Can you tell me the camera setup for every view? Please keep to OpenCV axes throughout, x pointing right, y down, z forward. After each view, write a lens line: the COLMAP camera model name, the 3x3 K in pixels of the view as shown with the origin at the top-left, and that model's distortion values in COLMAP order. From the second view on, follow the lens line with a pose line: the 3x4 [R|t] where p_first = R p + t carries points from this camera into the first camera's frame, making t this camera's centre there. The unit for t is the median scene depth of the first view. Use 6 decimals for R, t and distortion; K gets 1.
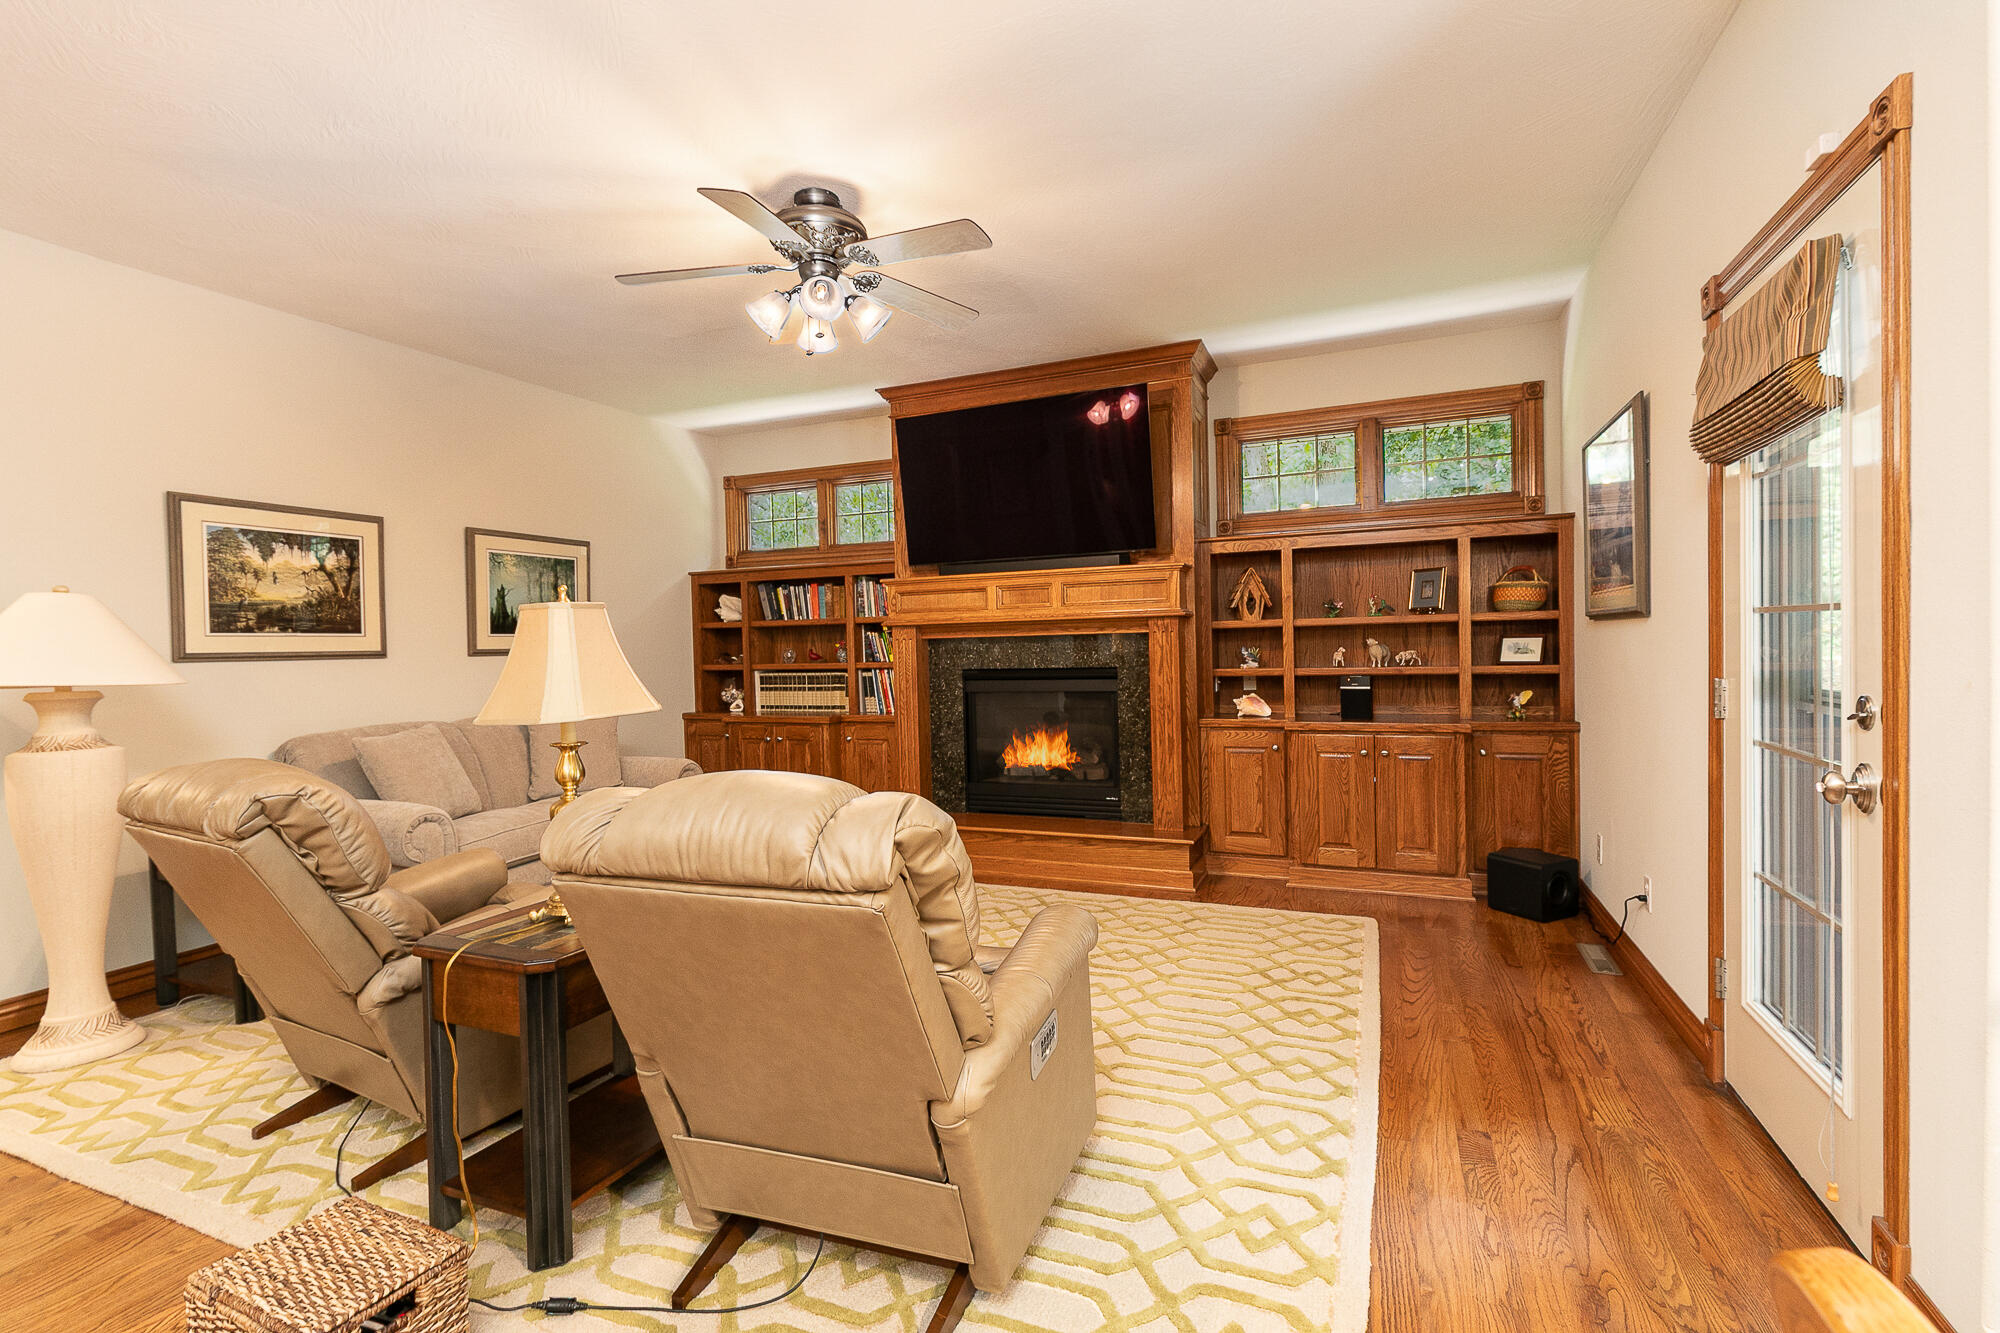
lens RADIAL K [[897.3, 0, 999.0], [0, 897.3, 672.0], [0, 0, 1]] dist [-0.000568, -0.000668]
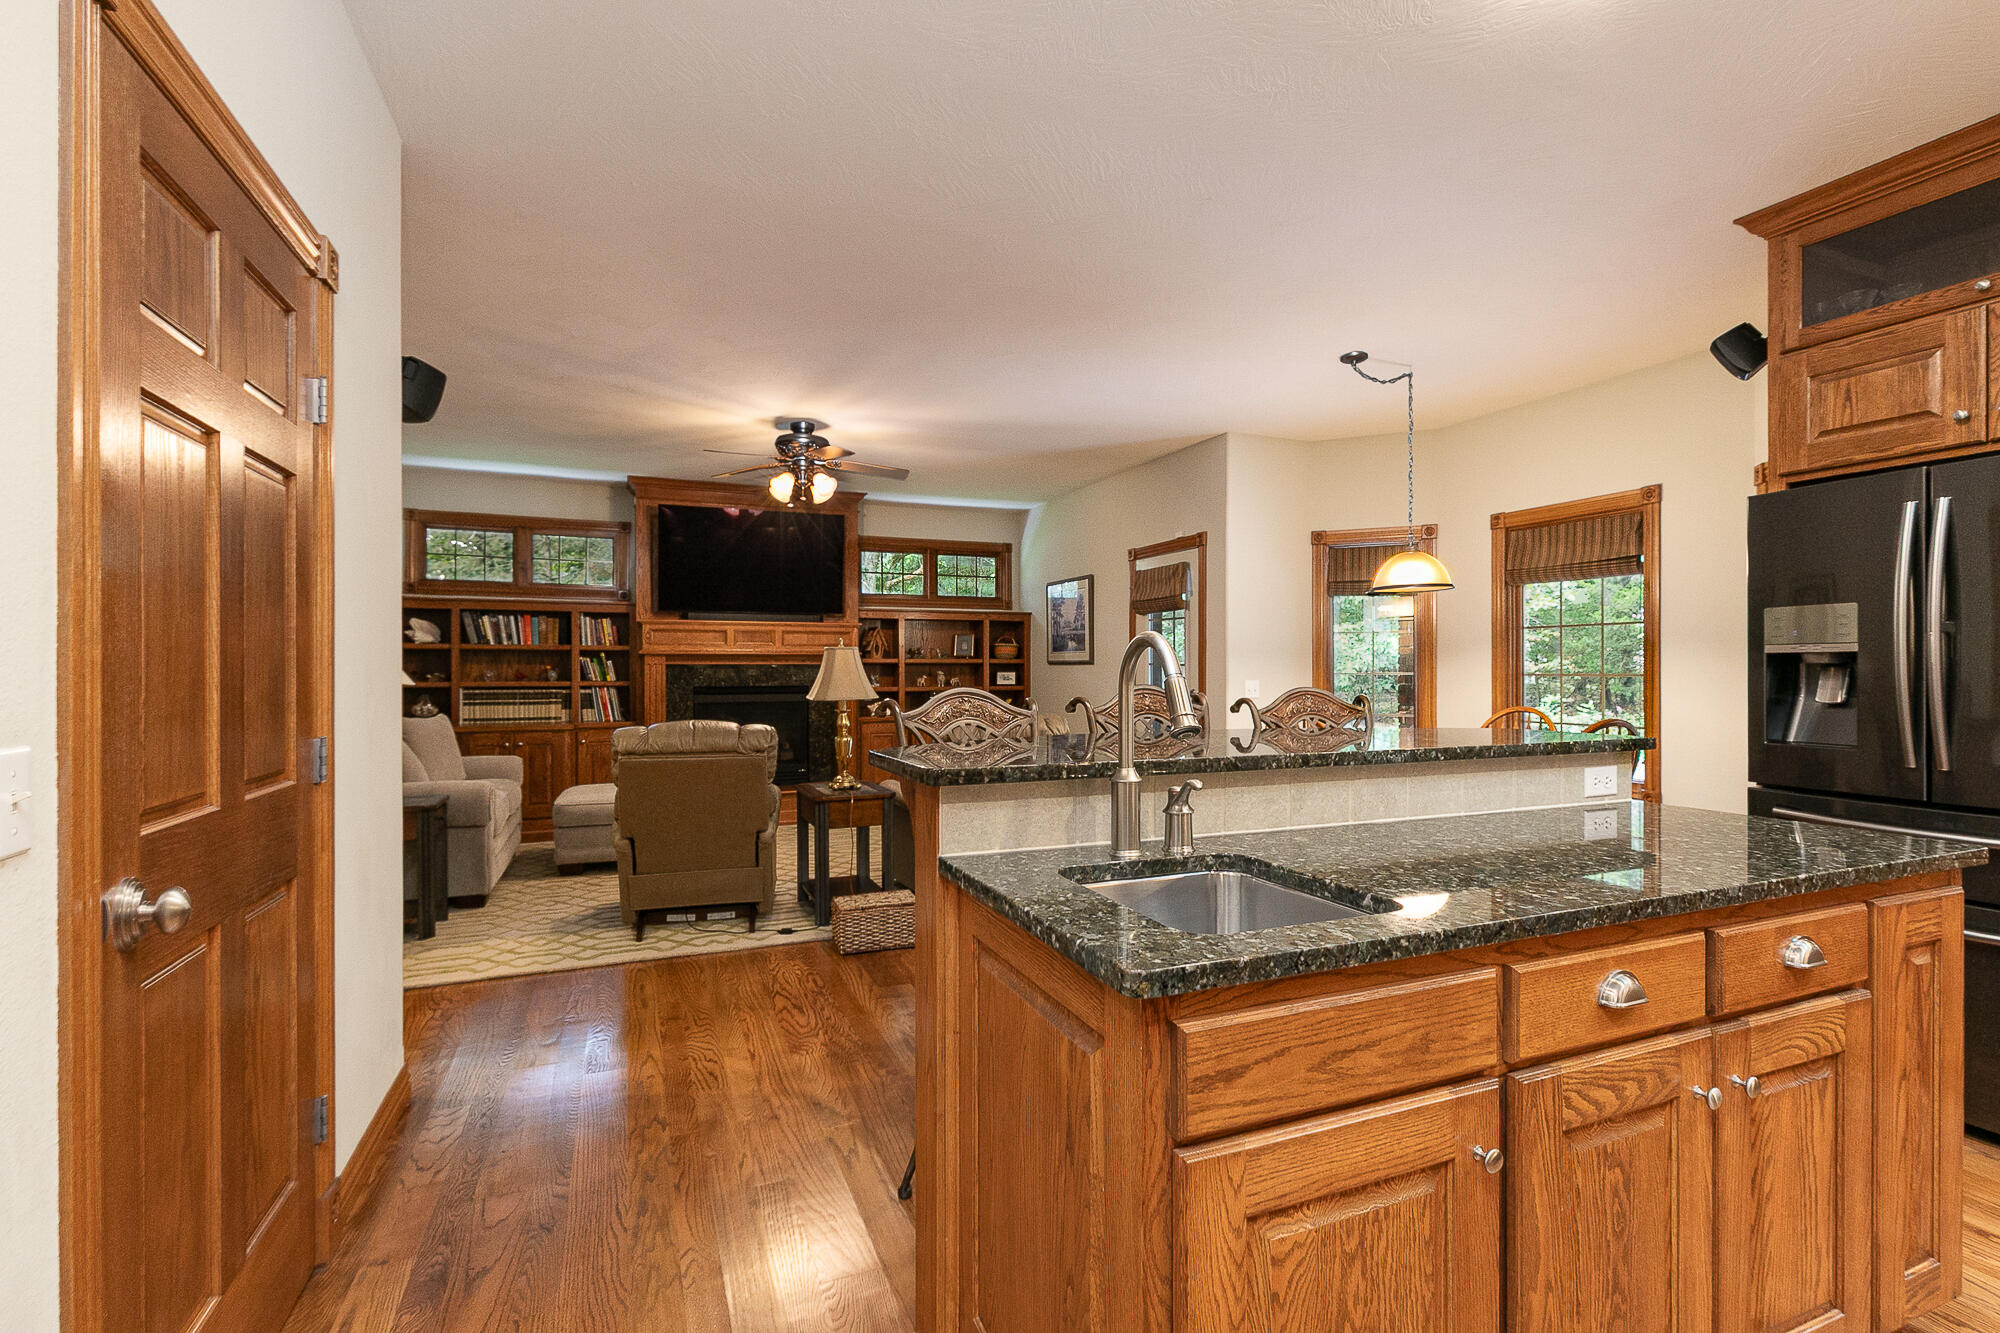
lens RADIAL K [[912.5, 0, 1002.3], [0, 912.5, 666.4], [0, 0, 1]] dist [0.008104, -0.000511]
pose [[0.702526, 0.025734, 0.711192, -0.810713], [0.006234, 0.999085, -0.042309, 0.032452], [-0.711630, 0.034157, 0.701723, -0.387808]]
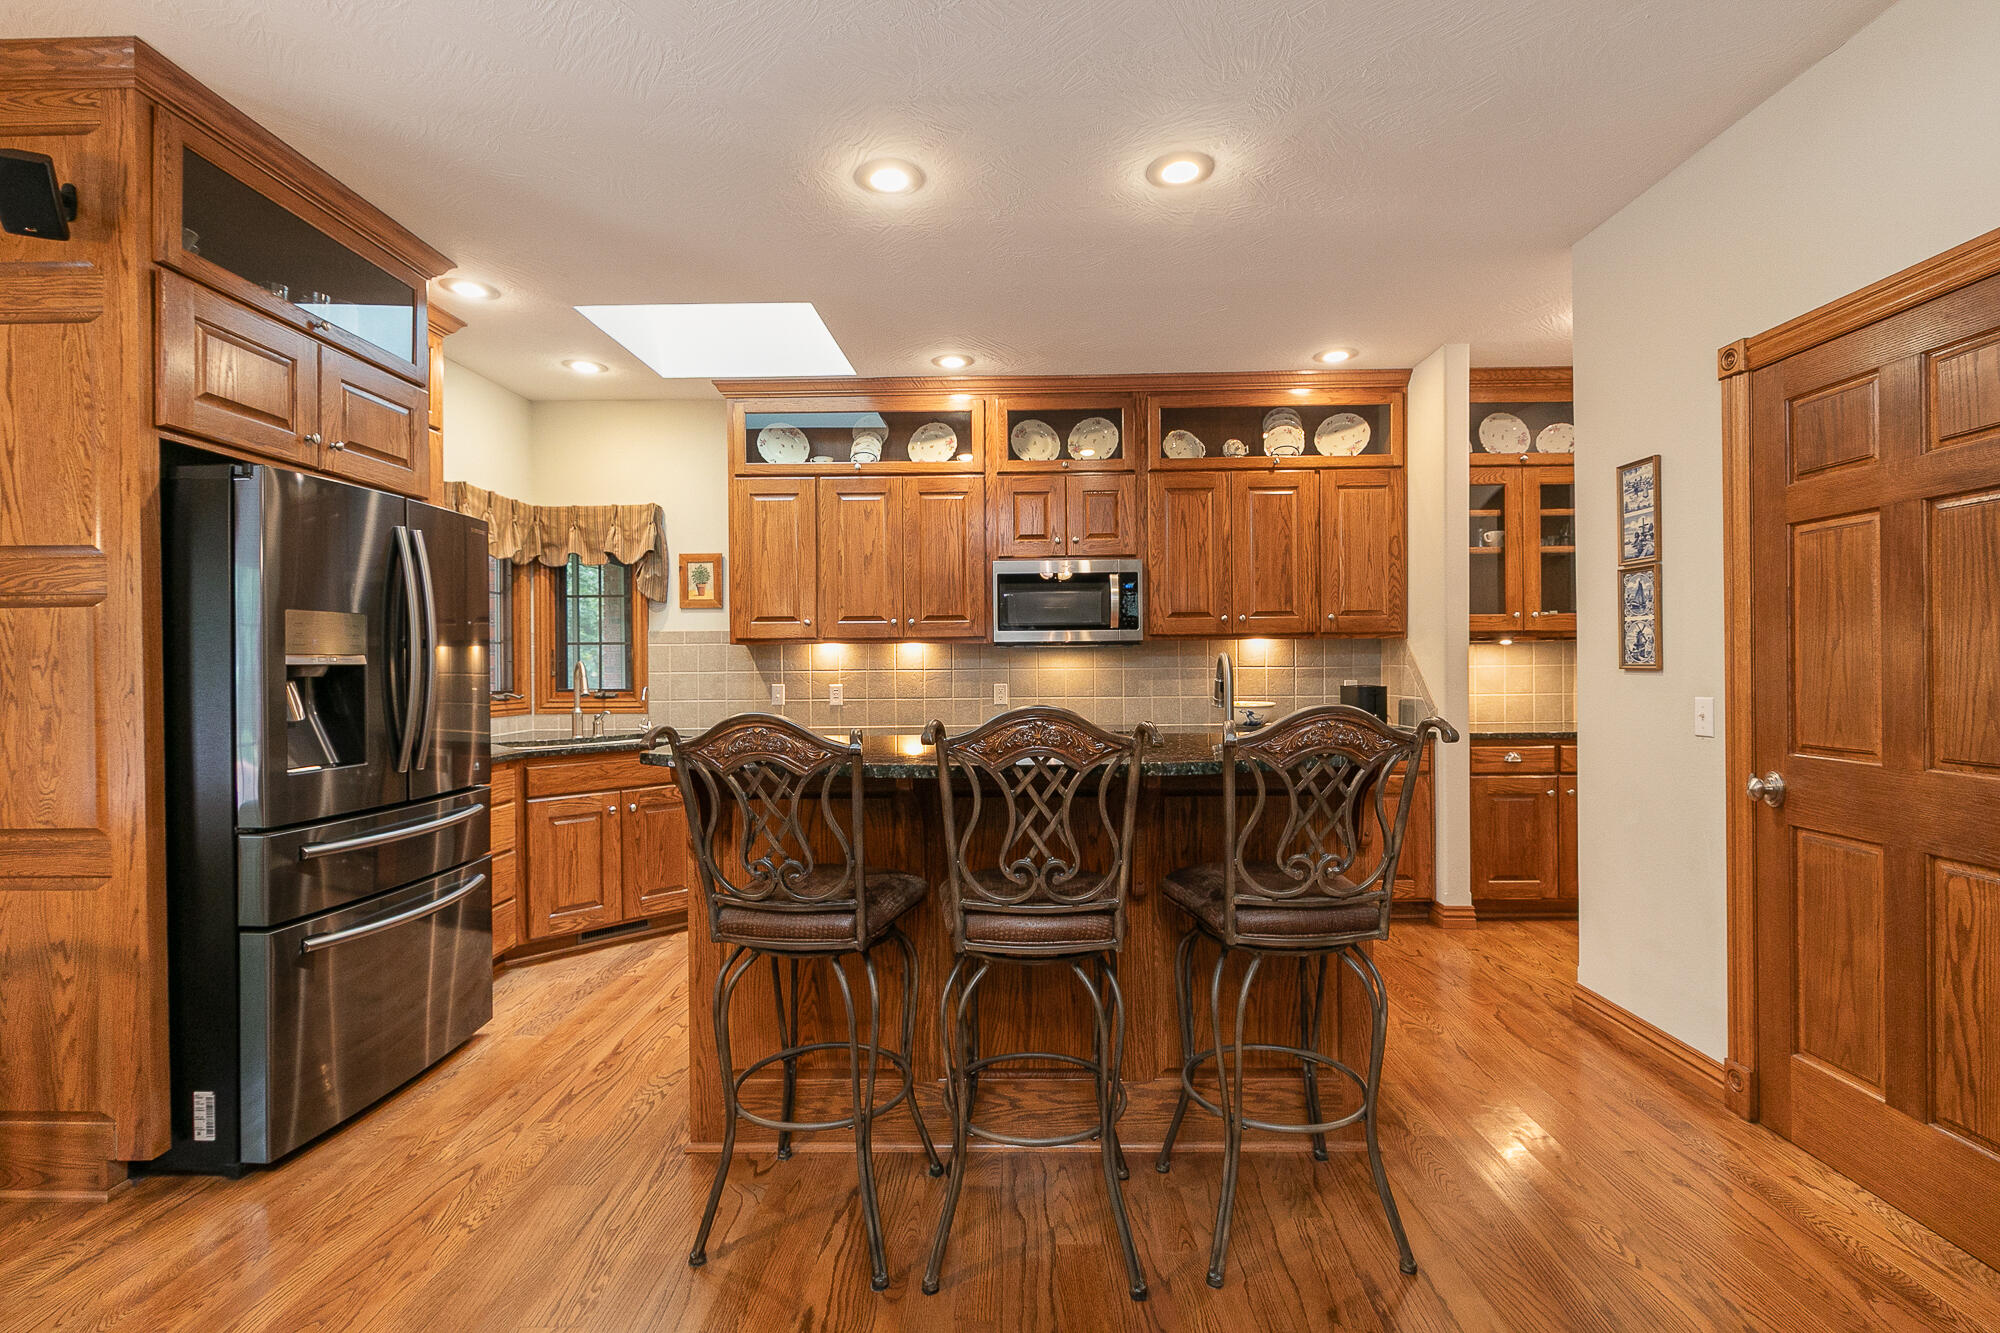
lens RADIAL K [[897.3, 0, 999.0], [0, 897.3, 672.0], [0, 0, 1]] dist [-0.000568, -0.000668]
pose [[-0.932012, 0.035615, -0.360673, -0.191876], [0.019296, 0.998625, 0.048748, -0.012479], [0.361913, 0.038474, -0.931418, 0.291100]]
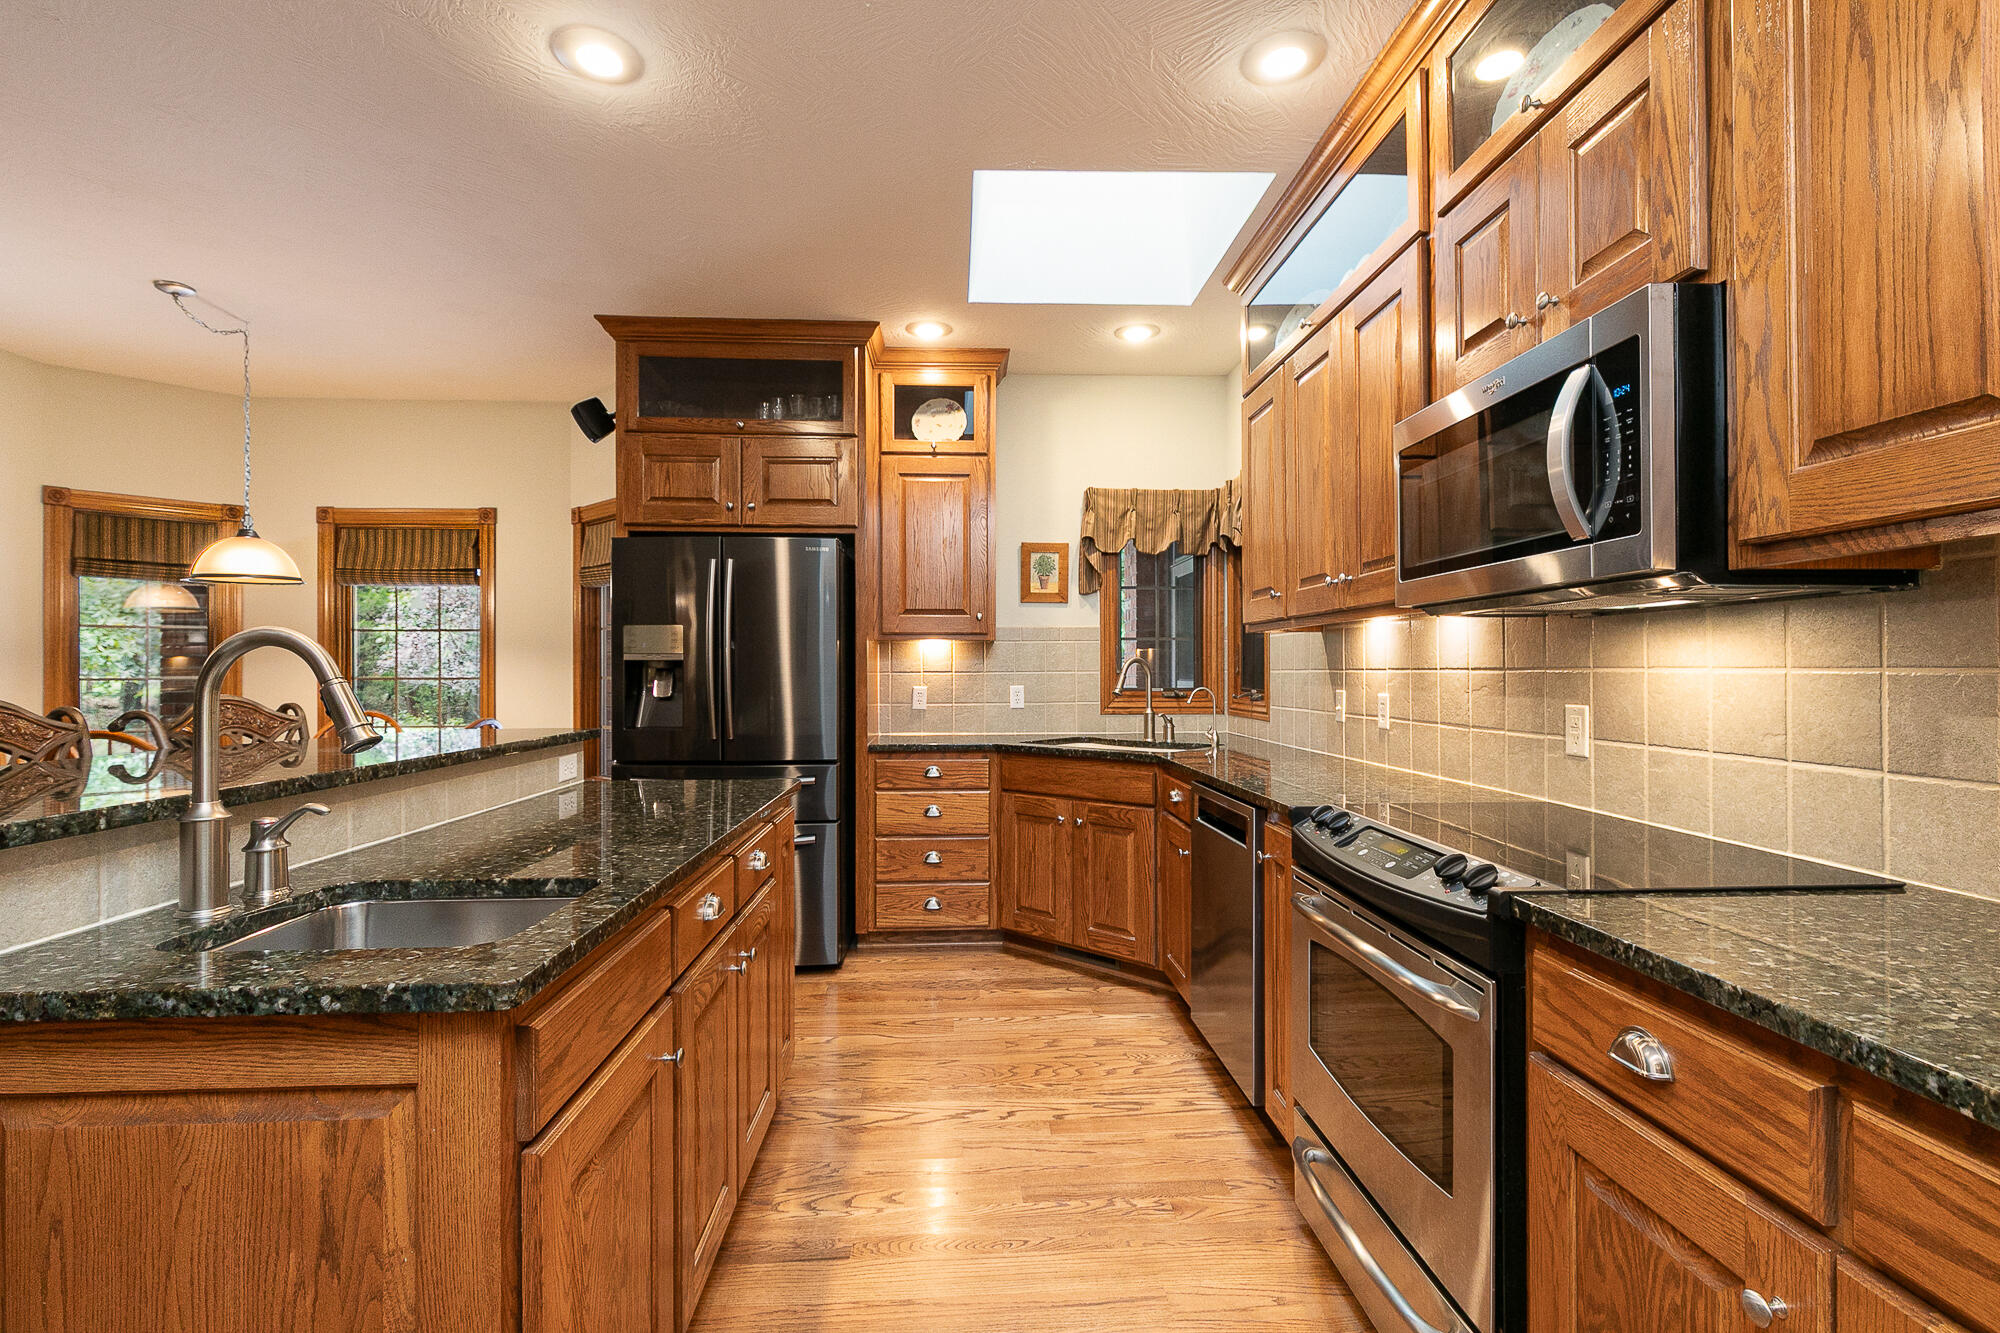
lens RADIAL K [[912.5, 0, 1002.3], [0, 912.5, 666.4], [0, 0, 1]] dist [0.008104, -0.000511]
pose [[-0.435082, 0.029678, 0.899902, -0.875498], [0.041410, 0.999059, -0.012927, 0.030225], [-0.899438, 0.031641, -0.435902, -0.267714]]
